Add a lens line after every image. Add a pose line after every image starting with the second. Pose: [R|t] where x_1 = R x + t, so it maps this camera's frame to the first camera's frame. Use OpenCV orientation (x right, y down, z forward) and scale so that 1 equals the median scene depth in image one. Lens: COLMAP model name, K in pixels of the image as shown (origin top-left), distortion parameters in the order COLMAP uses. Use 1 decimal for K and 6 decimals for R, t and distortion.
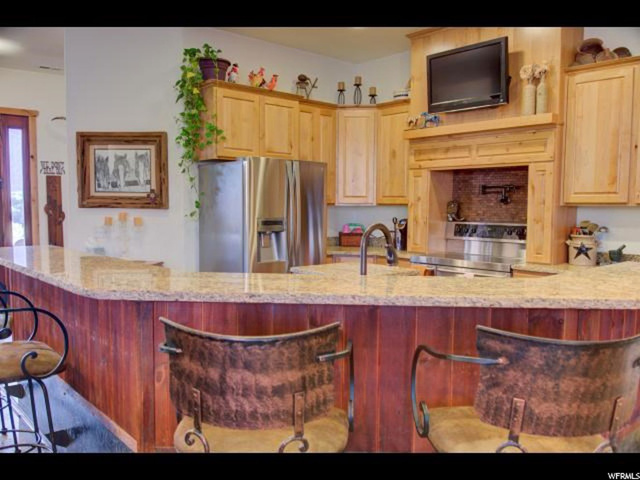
lens RADIAL K [[546.6, 0, 323.0], [0, 546.6, 239.5], [0, 0, 1]] dist [0.015780, -0.052718]
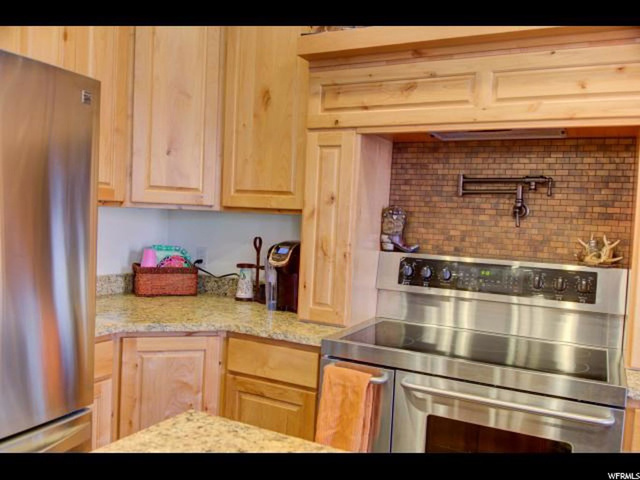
lens RADIAL K [[546.6, 0, 320.6], [0, 546.6, 243.1], [0, 0, 1]] dist [0.015780, -0.052718]
pose [[0.934279, 0.019530, 0.356009, 0.014752], [-0.017661, 0.999808, -0.008502, -0.035389], [-0.356106, 0.001656, 0.934444, 0.596877]]
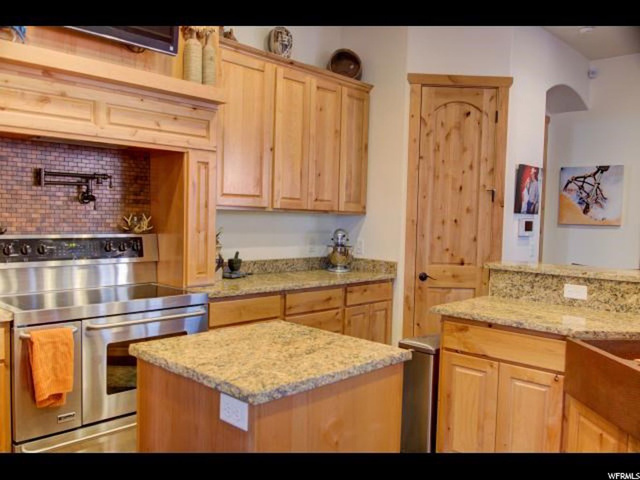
lens RADIAL K [[546.6, 0, 322.1], [0, 546.6, 245.8], [0, 0, 1]] dist [0.015780, -0.052718]
pose [[-0.089513, -0.063776, 0.993942, -0.302420], [0.038429, 0.996984, 0.067432, -0.045647], [-0.995244, 0.044232, -0.086792, 0.743419]]
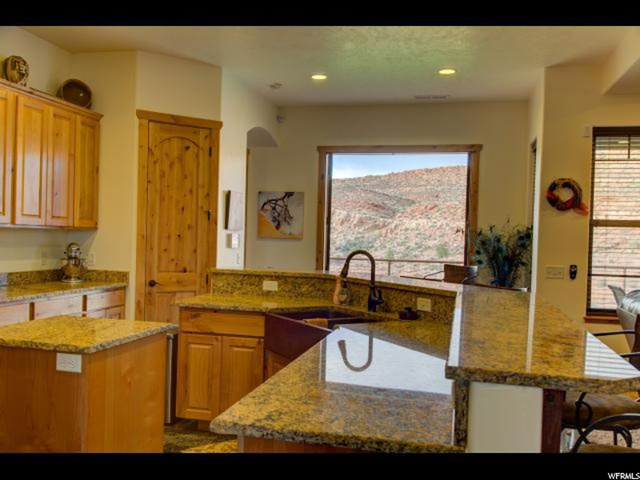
lens RADIAL K [[546.6, 0, 319.5], [0, 546.6, 239.9], [0, 0, 1]] dist [0.015780, -0.052718]
pose [[-0.573501, -0.029139, 0.818687, -0.461069], [0.020557, 0.998541, 0.049941, -0.056791], [-0.818947, 0.045471, -0.572065, 0.831583]]
